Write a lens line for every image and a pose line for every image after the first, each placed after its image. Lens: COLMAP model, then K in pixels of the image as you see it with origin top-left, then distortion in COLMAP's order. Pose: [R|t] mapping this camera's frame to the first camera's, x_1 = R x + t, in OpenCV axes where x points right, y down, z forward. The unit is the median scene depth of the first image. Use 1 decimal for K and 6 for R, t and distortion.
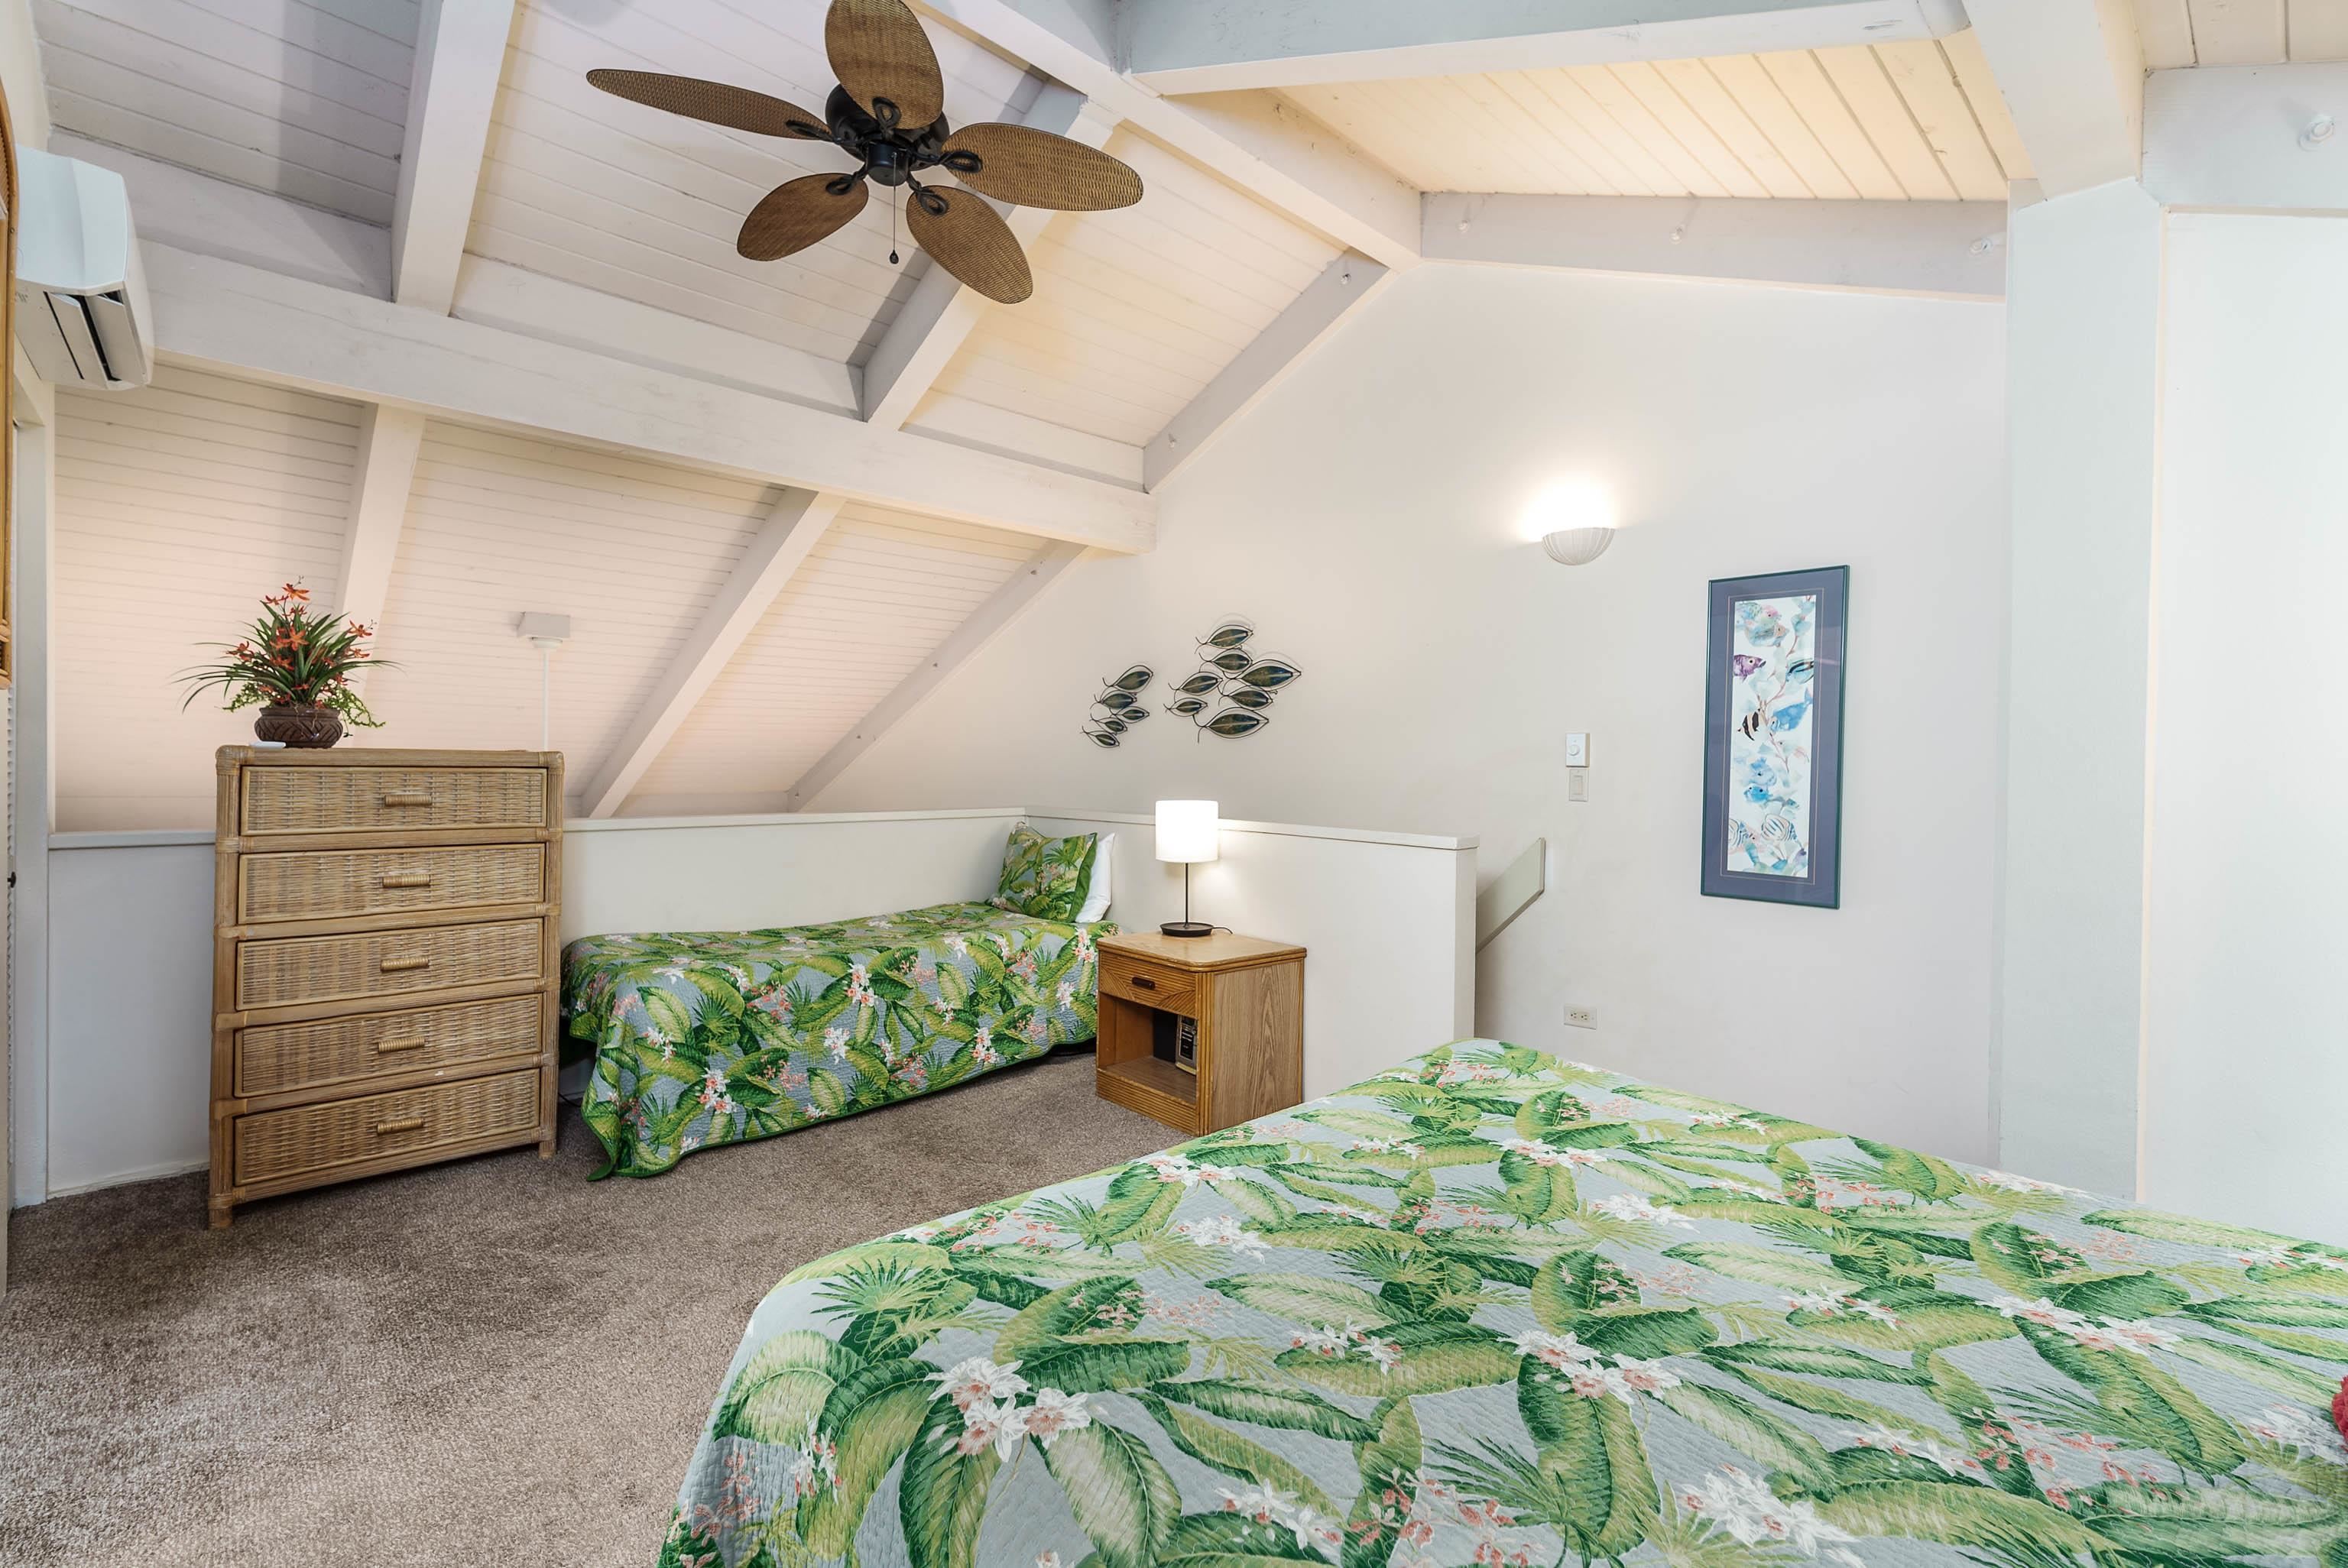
lens RADIAL K [[1005.1, 0, 1169.0], [0, 1005.1, 776.9], [0, 0, 1]] dist [0.007265, -0.002123]
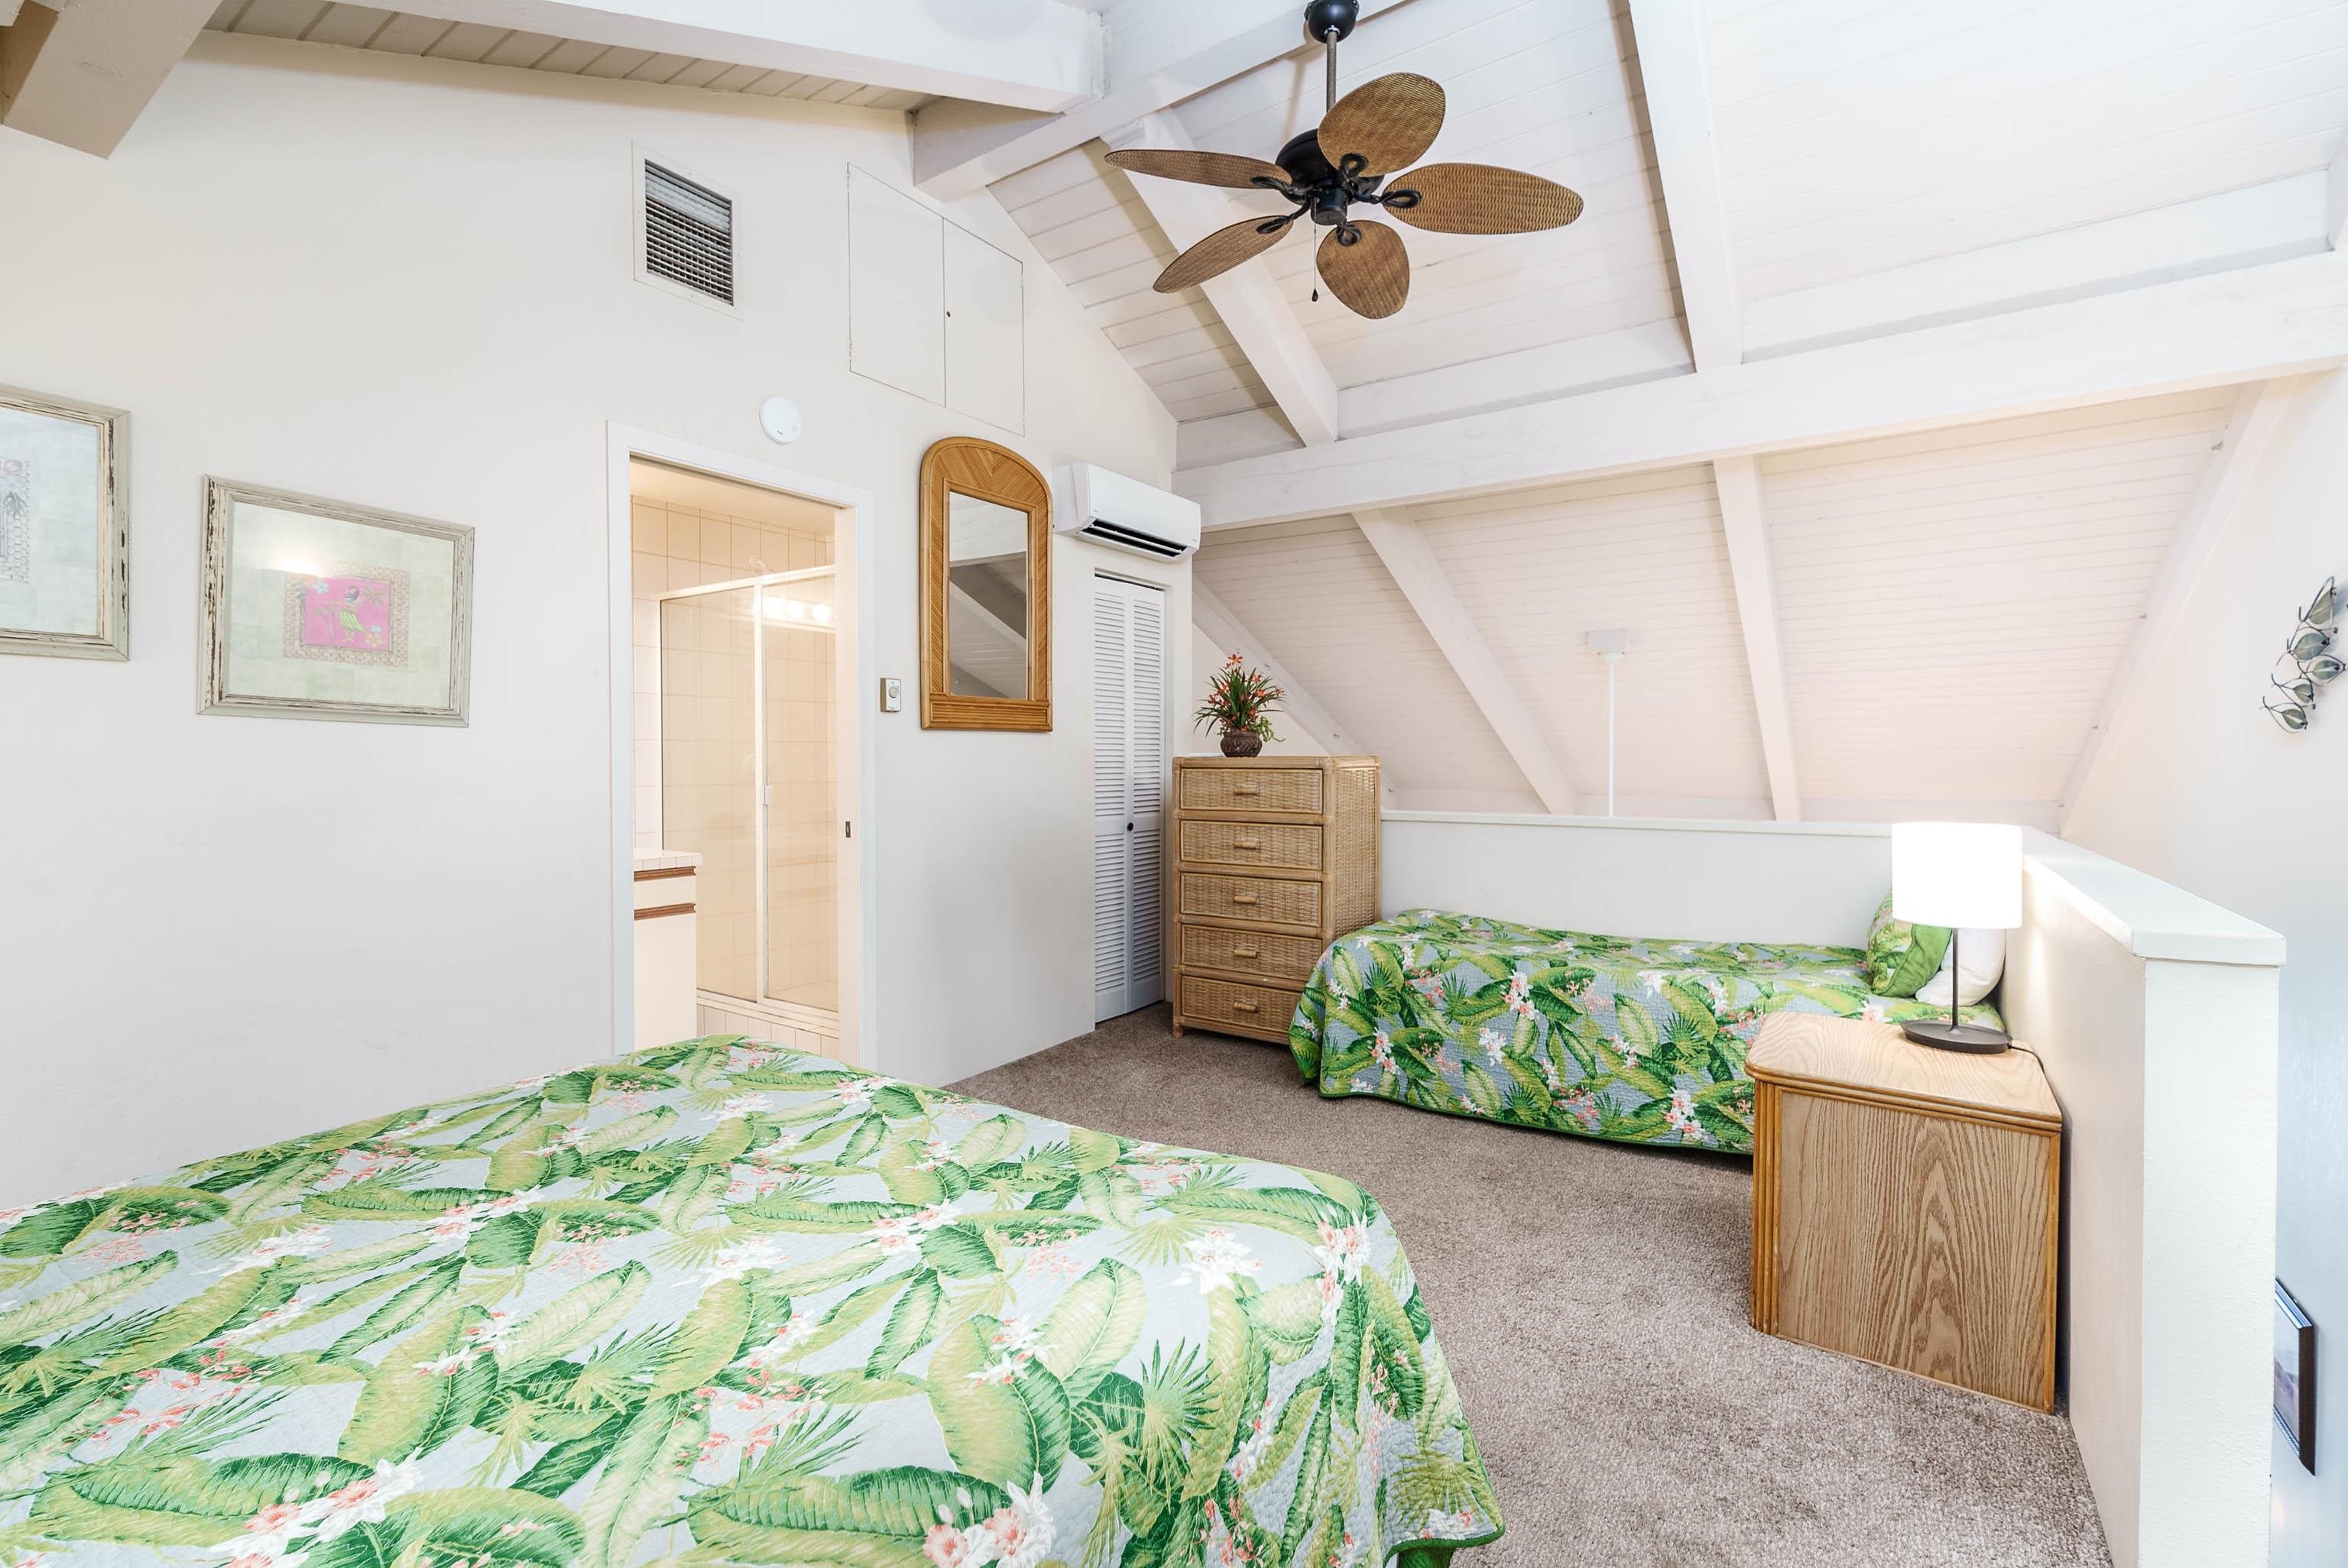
lens RADIAL K [[1005.1, 0, 1173.8], [0, 1005.1, 777.2], [0, 0, 1]] dist [0.007265, -0.002123]
pose [[0.237059, 0.006549, -0.971473, 0.611955], [-0.008549, 0.999953, 0.004654, -0.003080], [0.971458, 0.007202, 0.237104, 0.497458]]
